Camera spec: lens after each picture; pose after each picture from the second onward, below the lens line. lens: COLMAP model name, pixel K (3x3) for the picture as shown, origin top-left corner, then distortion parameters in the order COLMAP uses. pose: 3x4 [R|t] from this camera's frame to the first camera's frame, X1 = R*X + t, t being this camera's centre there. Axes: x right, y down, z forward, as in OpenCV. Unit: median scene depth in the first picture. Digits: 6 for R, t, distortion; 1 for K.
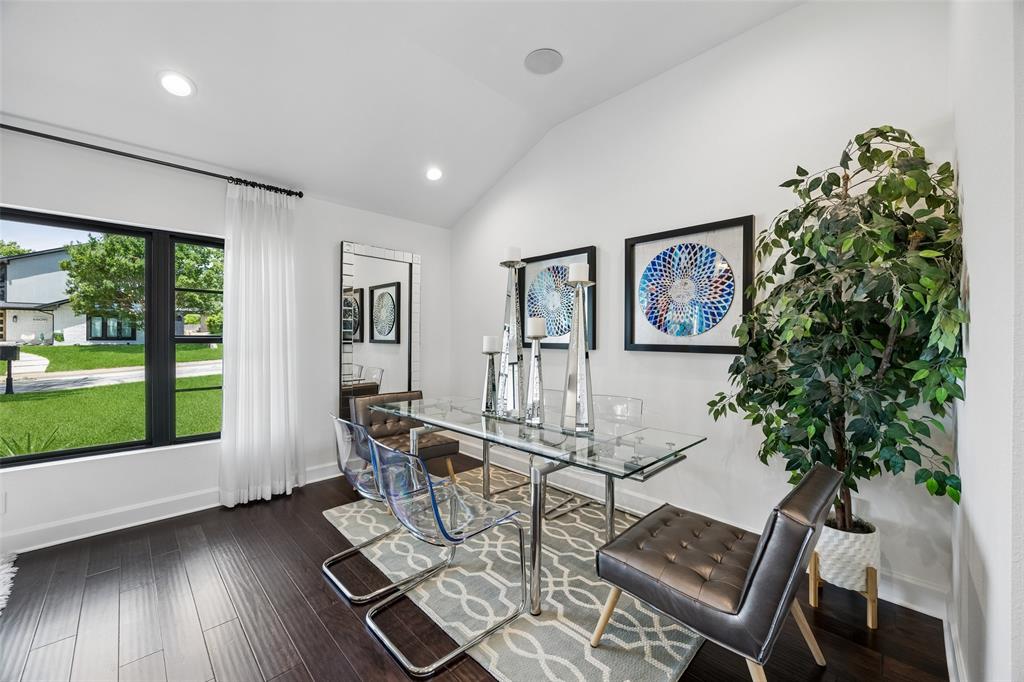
lens RADIAL K [[393.5, 0, 515.5], [0, 393.5, 337.1], [0, 0, 1]] dist [0.000791, -0.001434]
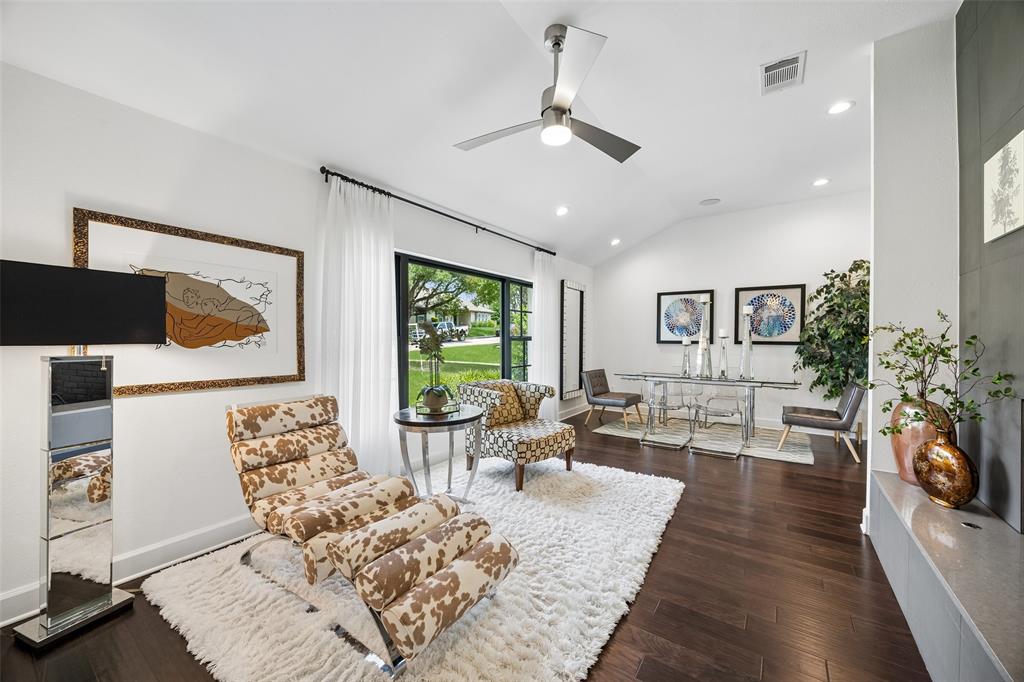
lens RADIAL K [[393.5, 0, 506.3], [0, 393.5, 339.1], [0, 0, 1]] dist [0.000791, -0.001434]
pose [[0.982751, -0.001183, 0.184932, -1.514366], [-0.000623, 0.999953, 0.009707, -0.012329], [-0.184934, -0.009655, 0.982703, -0.917905]]
